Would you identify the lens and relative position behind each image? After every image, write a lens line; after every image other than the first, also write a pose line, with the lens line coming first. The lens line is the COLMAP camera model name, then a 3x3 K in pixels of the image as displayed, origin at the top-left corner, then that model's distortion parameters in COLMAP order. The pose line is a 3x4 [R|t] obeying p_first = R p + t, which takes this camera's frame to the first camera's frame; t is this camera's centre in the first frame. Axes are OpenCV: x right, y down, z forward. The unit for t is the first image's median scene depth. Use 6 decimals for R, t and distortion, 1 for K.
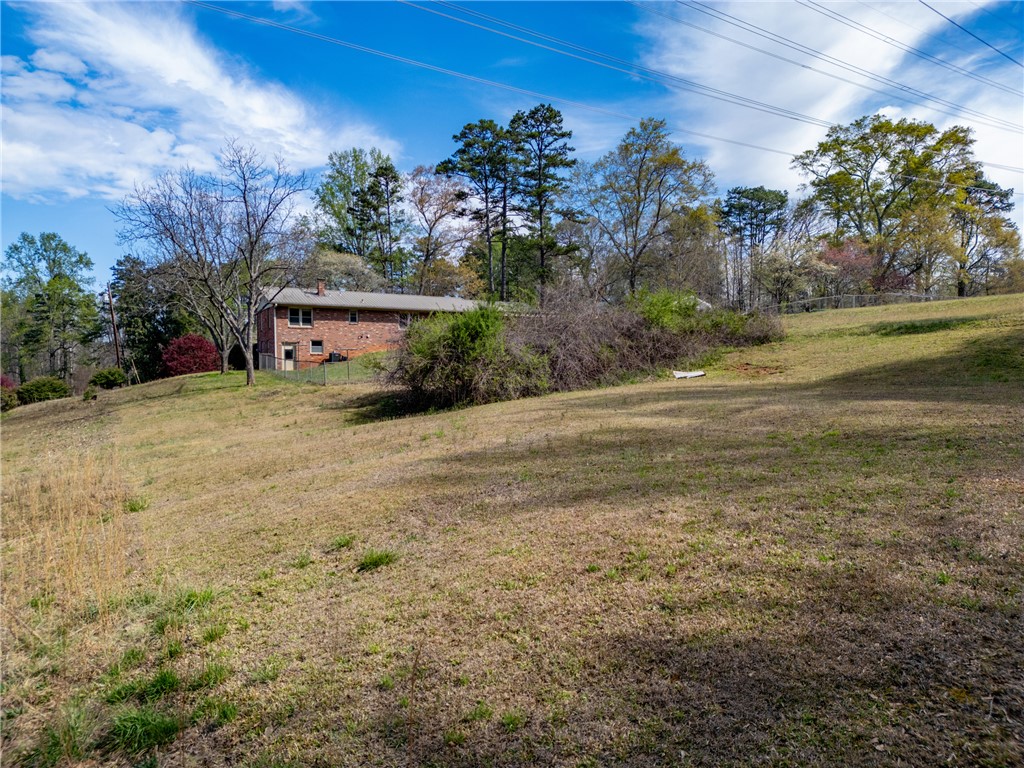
lens RADIAL K [[752.7, 0, 512.0], [0, 752.7, 384.0], [0, 0, 1]] dist [0.080975, 0.001040]
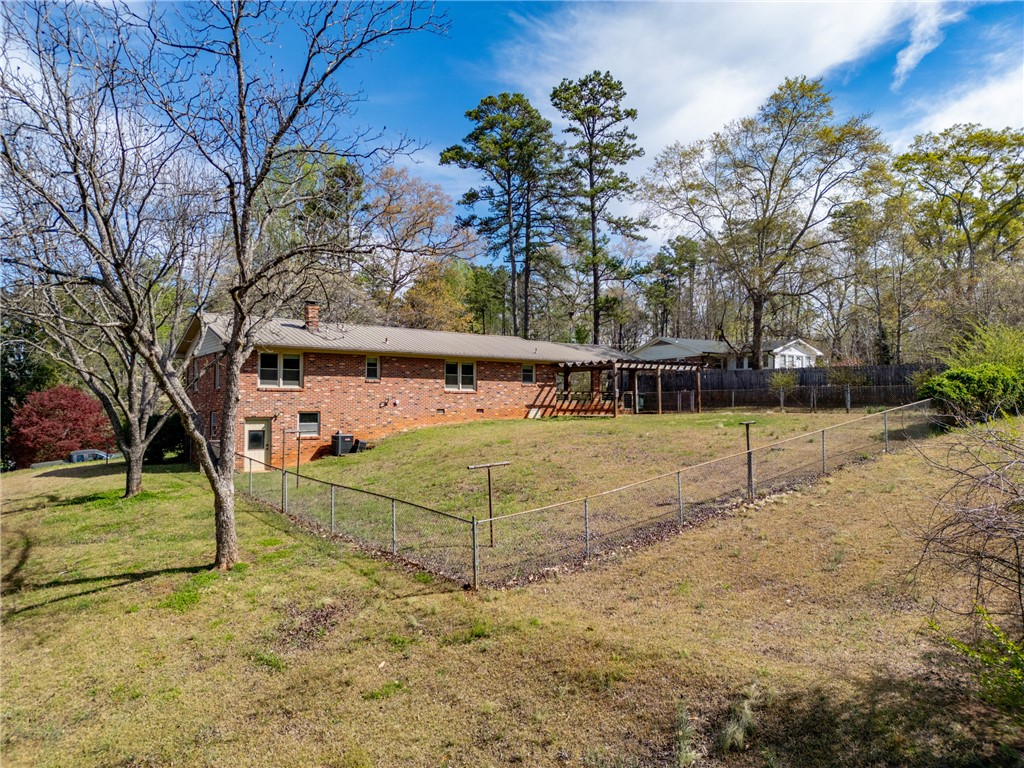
lens RADIAL K [[752.7, 0, 512.0], [0, 752.7, 384.0], [0, 0, 1]] dist [0.080975, 0.001040]
pose [[0.991701, 0.005501, 0.128450, -0.177434], [0.001634, 0.998464, -0.055382, -0.045940], [-0.128558, 0.055132, 0.990168, 0.427411]]
